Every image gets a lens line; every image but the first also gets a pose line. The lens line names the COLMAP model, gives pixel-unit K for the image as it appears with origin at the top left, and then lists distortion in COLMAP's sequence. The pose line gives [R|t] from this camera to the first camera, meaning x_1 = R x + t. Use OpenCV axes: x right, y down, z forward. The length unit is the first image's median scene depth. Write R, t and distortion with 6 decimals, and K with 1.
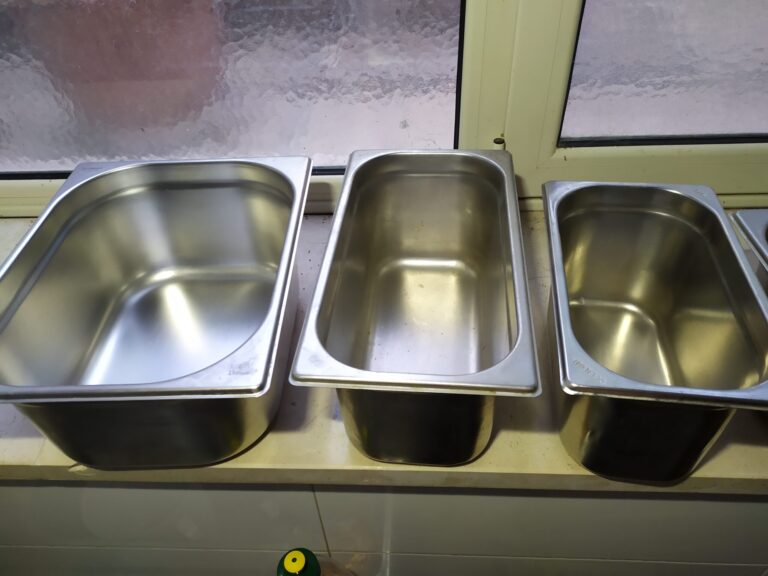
lens RADIAL K [[581.6, 0, 384.0], [0, 581.6, 288.0], [0, 0, 1]] dist [0.053724, -0.063840]
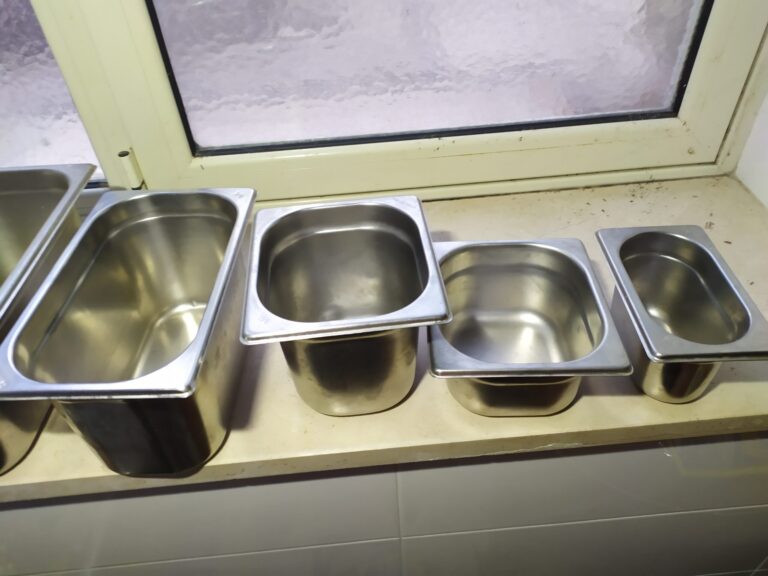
lens RADIAL K [[581.6, 0, 384.0], [0, 581.6, 288.0], [0, 0, 1]] dist [0.053724, -0.063840]
pose [[0.992123, -0.083196, 0.093645, 0.536482], [0.084394, 0.996393, -0.008896, 0.028516], [-0.092567, 0.016729, 0.995566, -0.055608]]
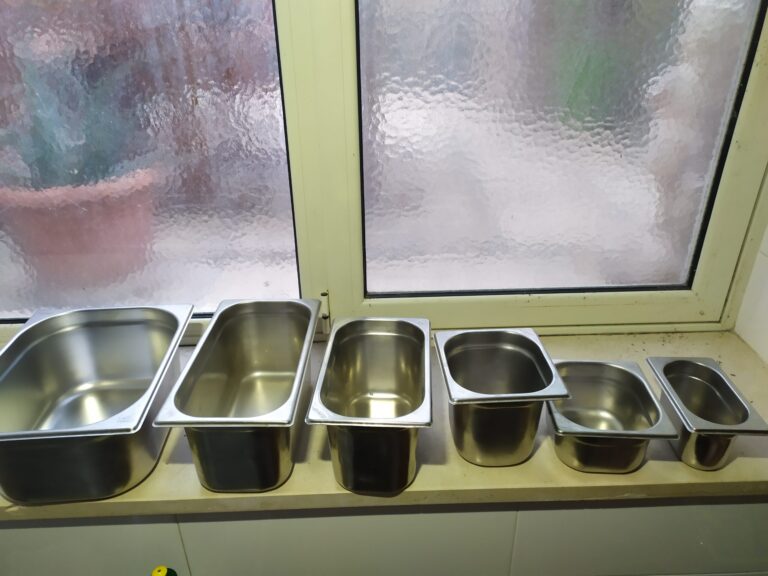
lens RADIAL K [[581.6, 0, 384.0], [0, 581.6, 288.0], [0, 0, 1]] dist [0.053724, -0.063840]
pose [[0.995933, -0.004995, 0.089958, 0.218075], [0.028054, 0.966017, -0.256950, 0.135344], [-0.085617, 0.258429, 0.962229, -0.510397]]
